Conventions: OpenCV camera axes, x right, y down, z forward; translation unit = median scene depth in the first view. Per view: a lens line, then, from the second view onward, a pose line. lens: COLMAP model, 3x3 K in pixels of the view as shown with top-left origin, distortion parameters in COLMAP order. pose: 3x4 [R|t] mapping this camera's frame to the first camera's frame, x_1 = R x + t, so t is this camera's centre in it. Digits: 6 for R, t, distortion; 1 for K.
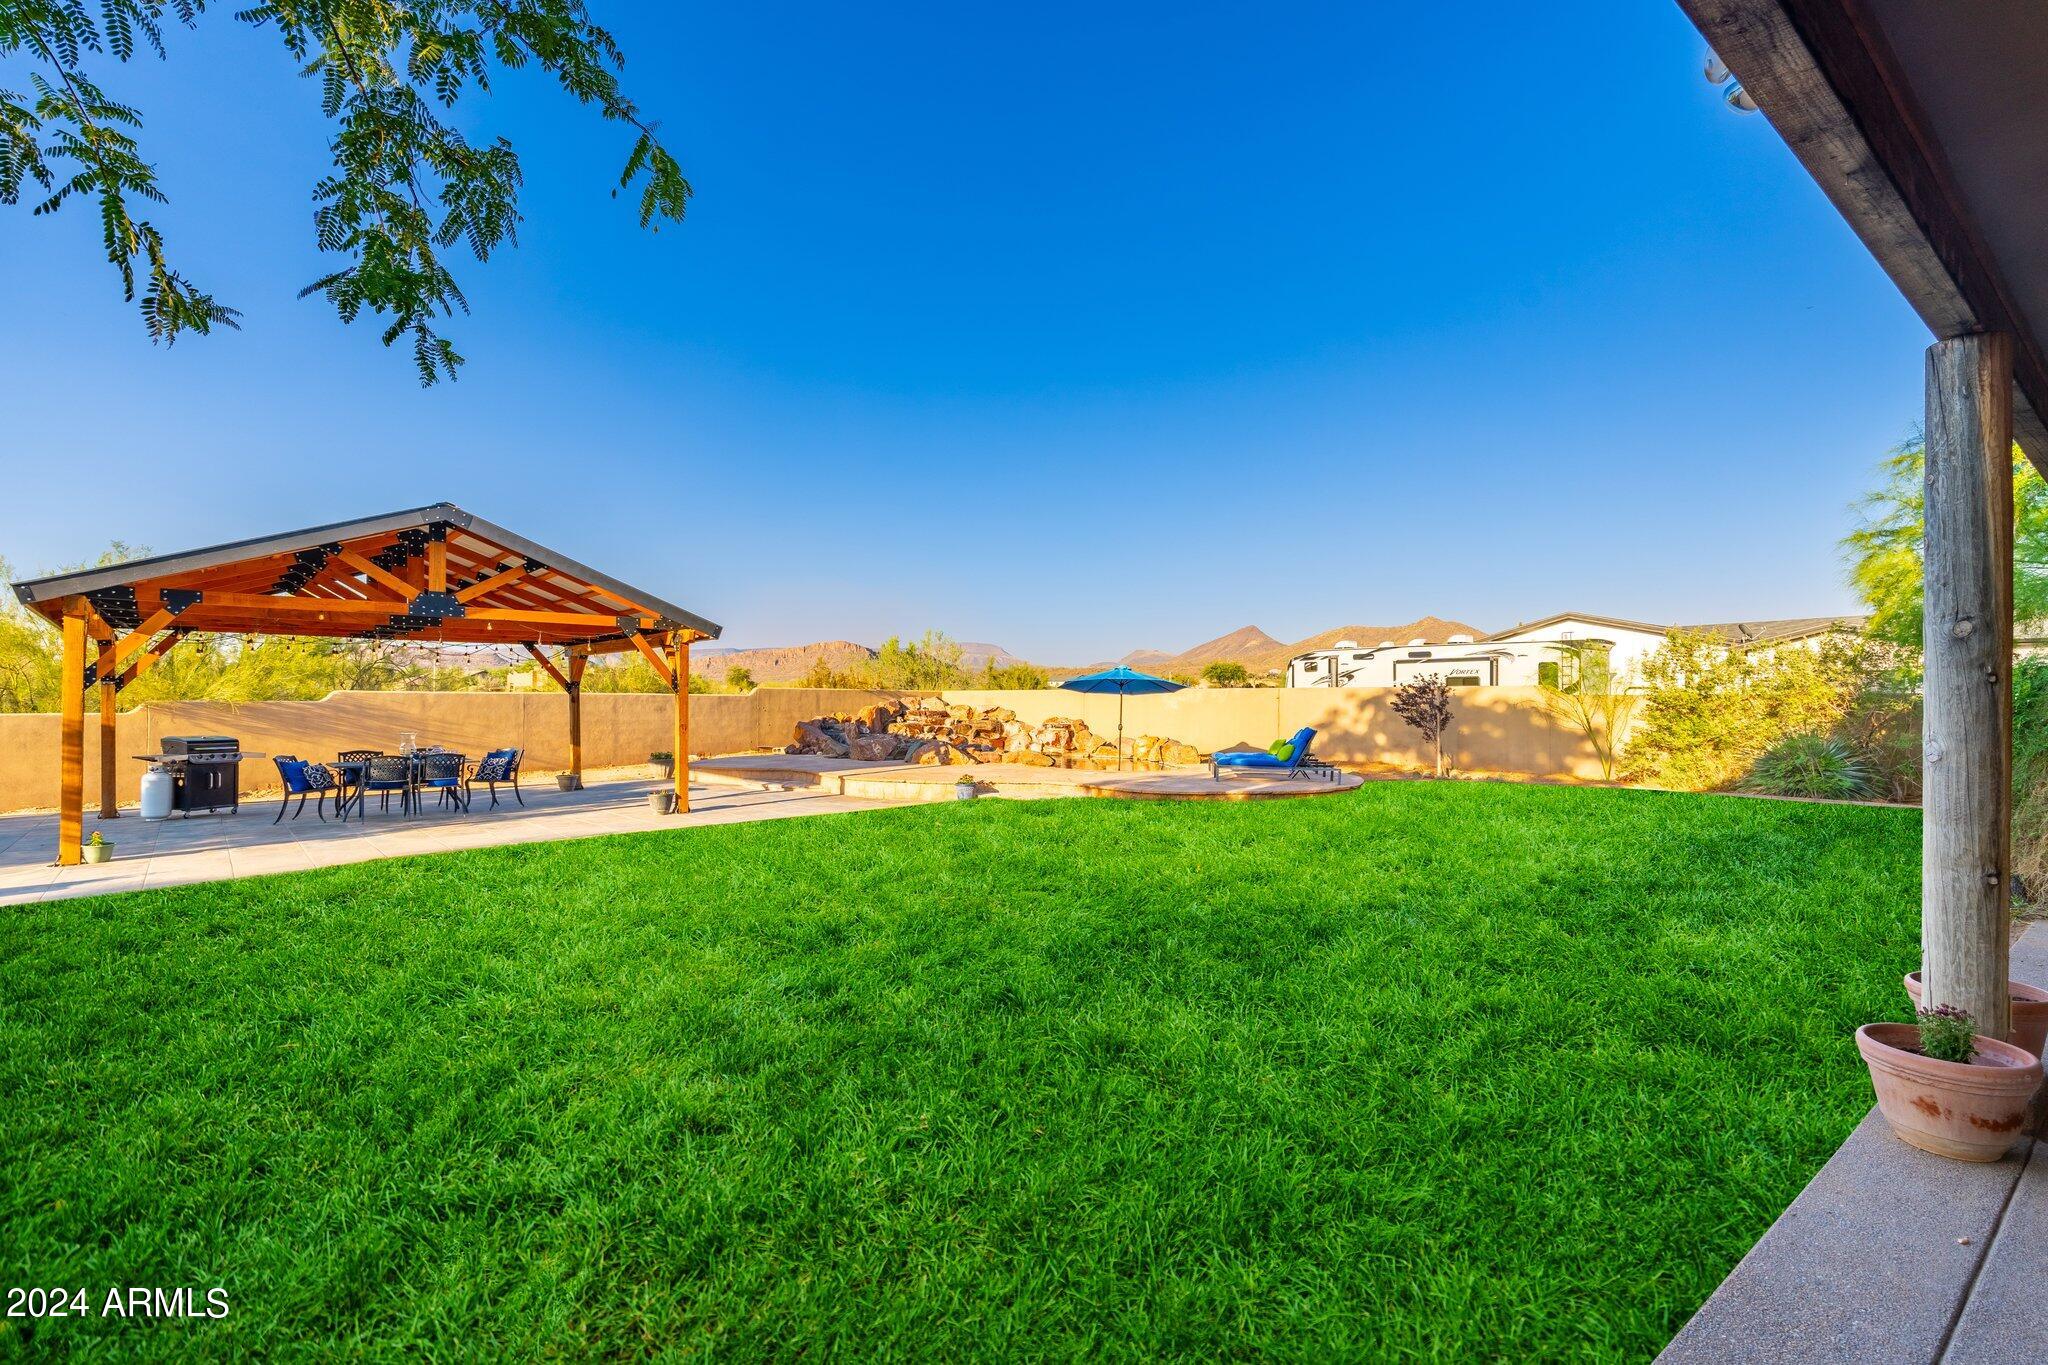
lens RADIAL K [[942.1, 0, 1021.6], [0, 942.1, 664.9], [0, 0, 1]] dist [0.000713, 0.000068]
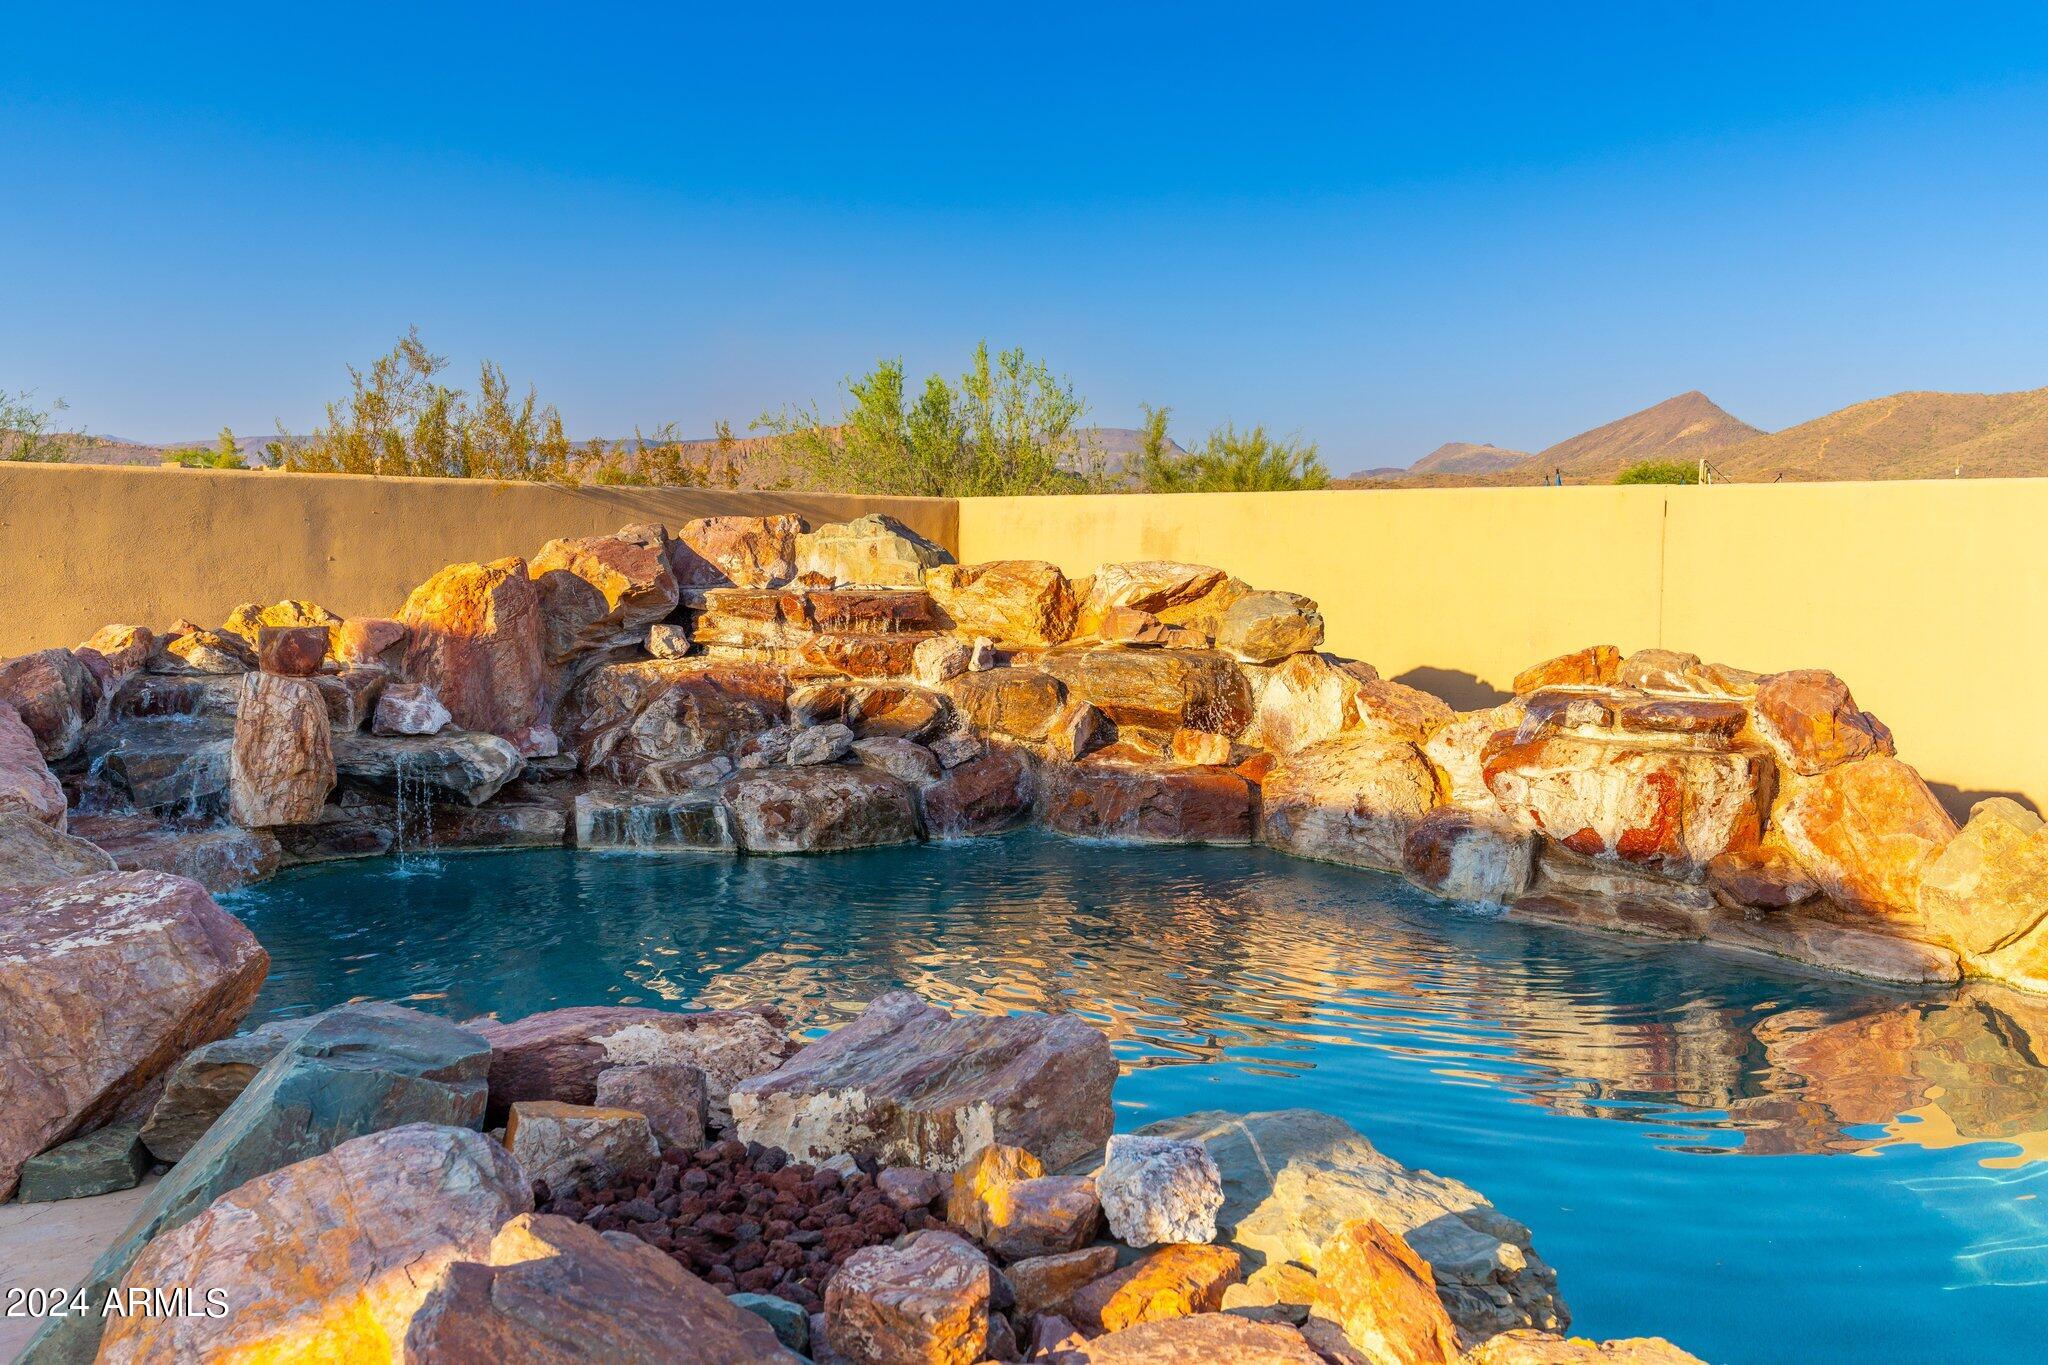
lens RADIAL K [[1769.5, 0, 1023.9], [0, 1769.5, 682.3], [0, 0, 1]] dist [-0.001607, -0.000223]
pose [[0.994711, 0.015142, -0.101592, -0.027219], [-0.003302, 0.993276, 0.115719, 0.026484], [0.102661, -0.114772, 0.988073, 0.670641]]
